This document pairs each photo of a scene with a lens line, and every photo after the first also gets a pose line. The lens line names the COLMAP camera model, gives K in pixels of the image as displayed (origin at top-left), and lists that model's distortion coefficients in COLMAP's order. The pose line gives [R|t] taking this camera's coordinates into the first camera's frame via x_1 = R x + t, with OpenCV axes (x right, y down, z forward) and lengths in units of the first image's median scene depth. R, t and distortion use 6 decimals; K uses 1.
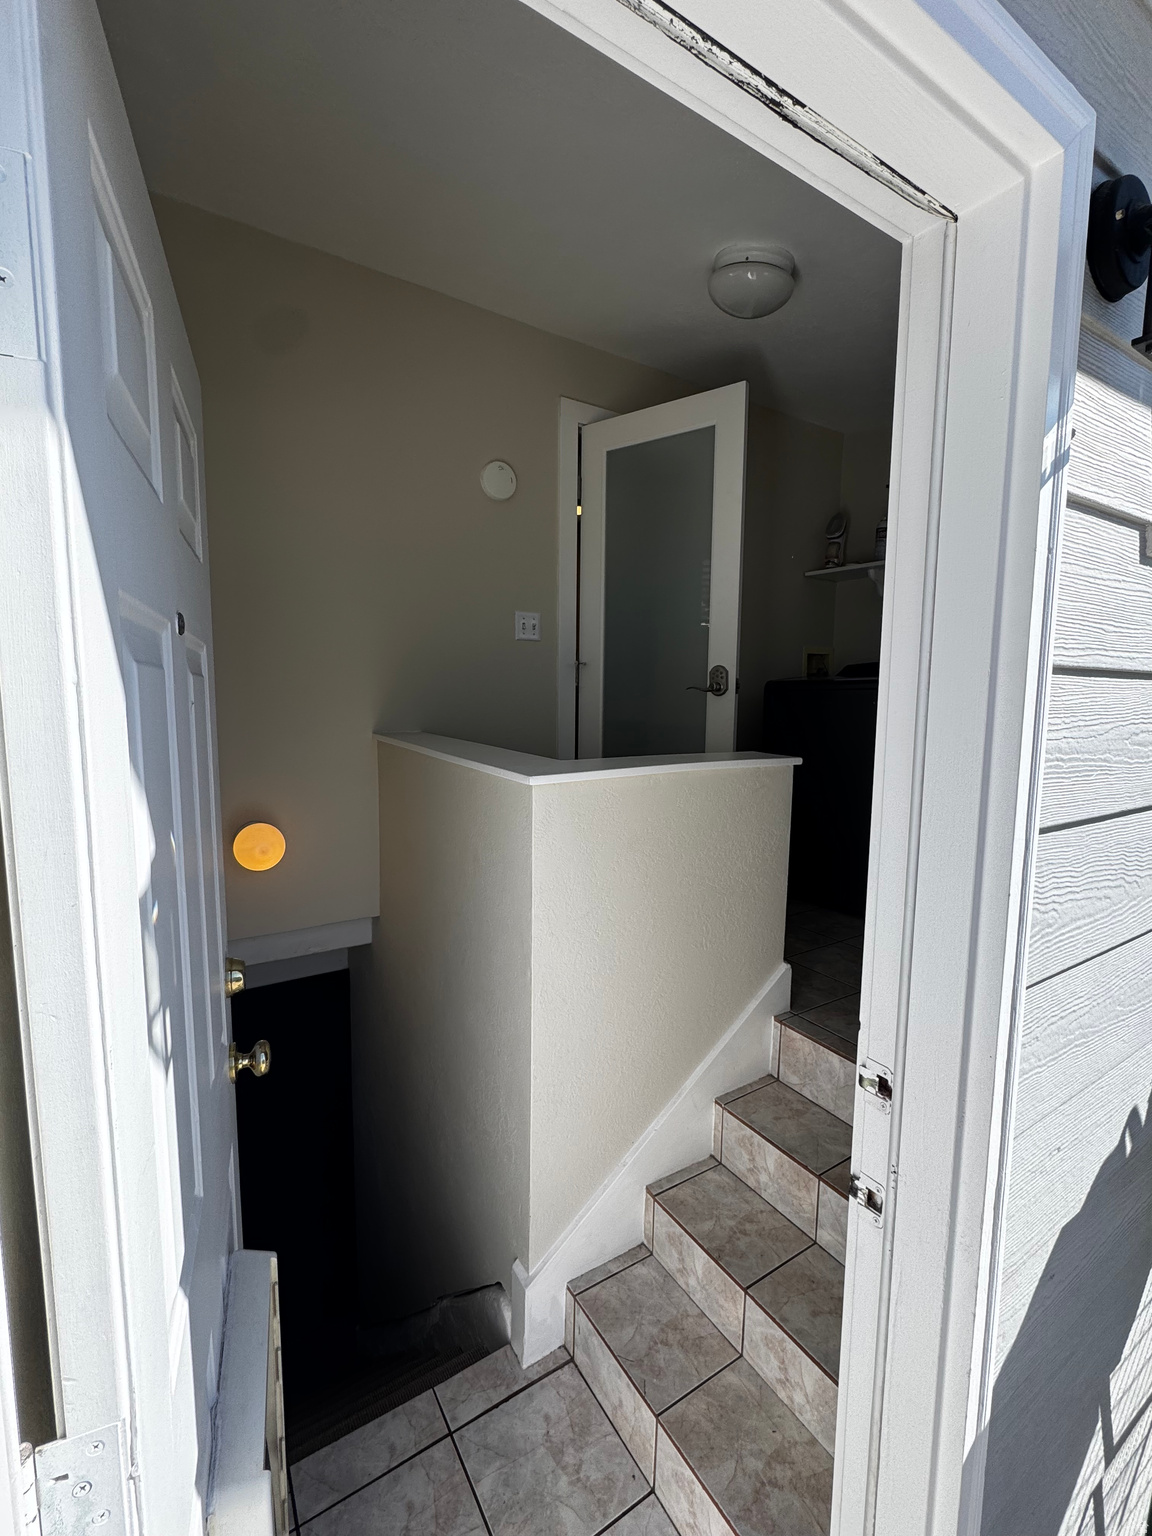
lens RADIAL K [[667.4, 0, 577.2], [0, 667.4, 768.4], [0, 0, 1]] dist [0.001012, 0.000024]
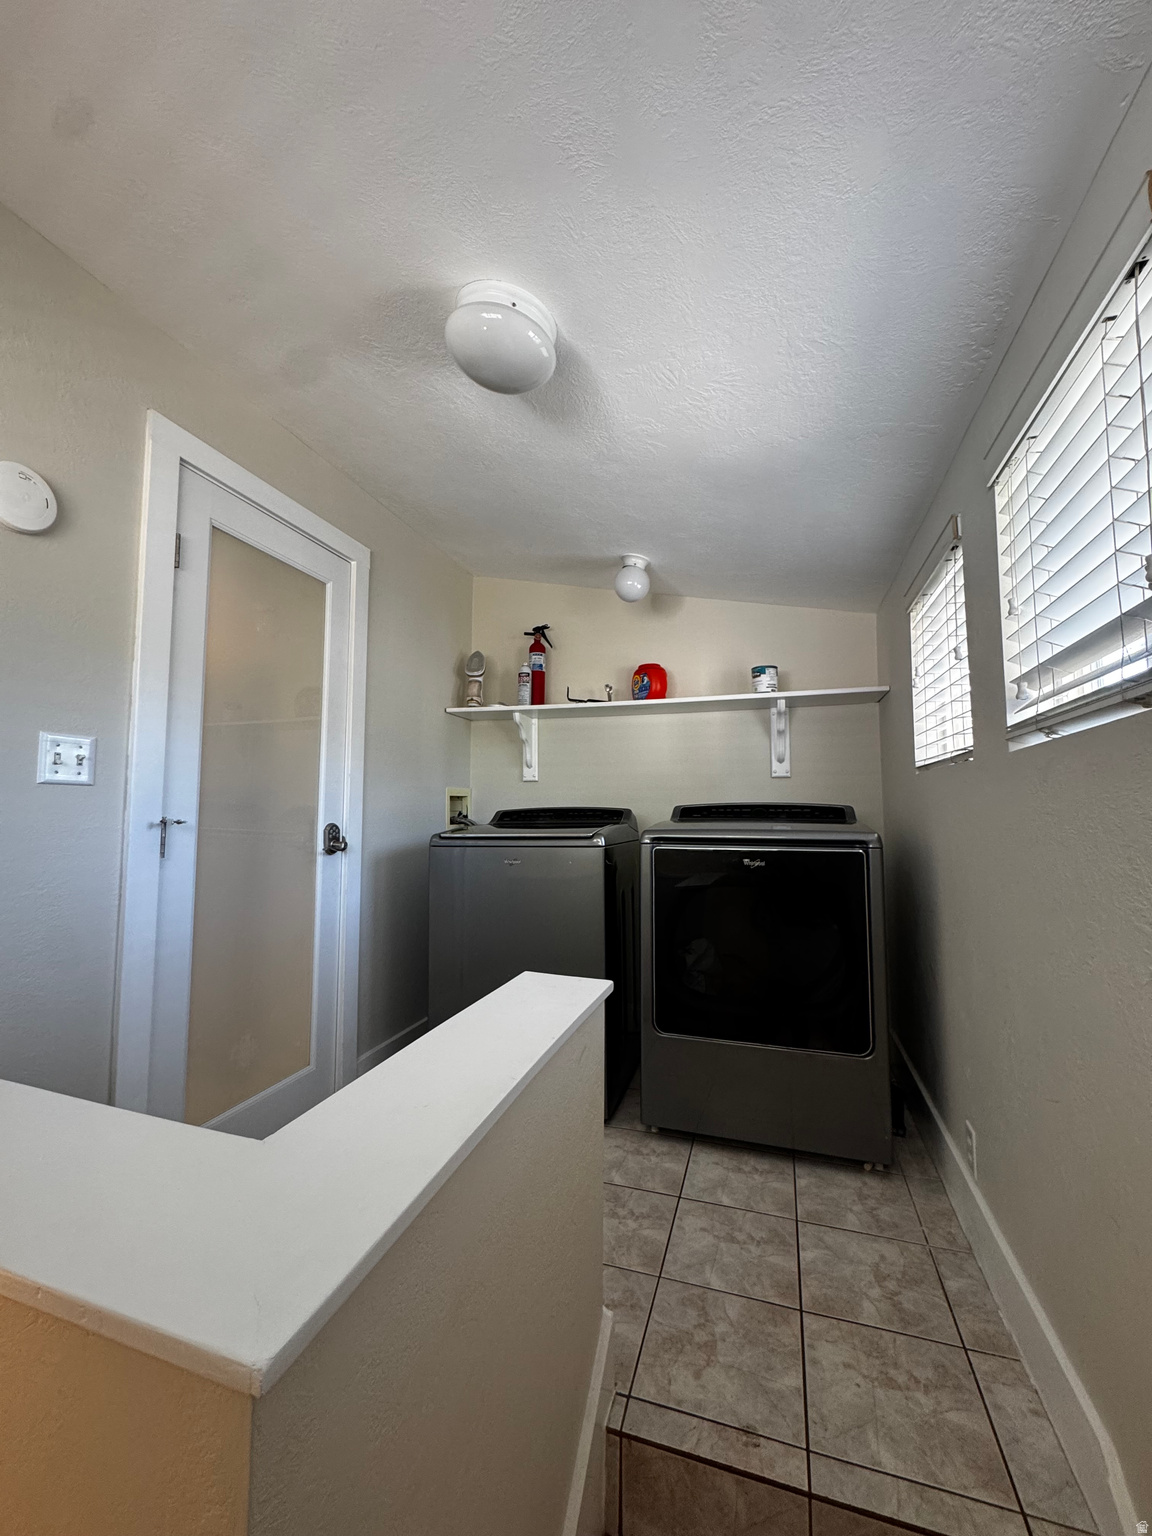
lens RADIAL K [[611.8, 0, 579.2], [0, 611.8, 767.5], [0, 0, 1]] dist [-0.002526, 0.000177]
pose [[0.771454, 0.033978, 0.635377, -0.066265], [0.082573, 0.984783, -0.152921, -0.091627], [-0.630904, 0.170437, 0.756909, 0.341510]]
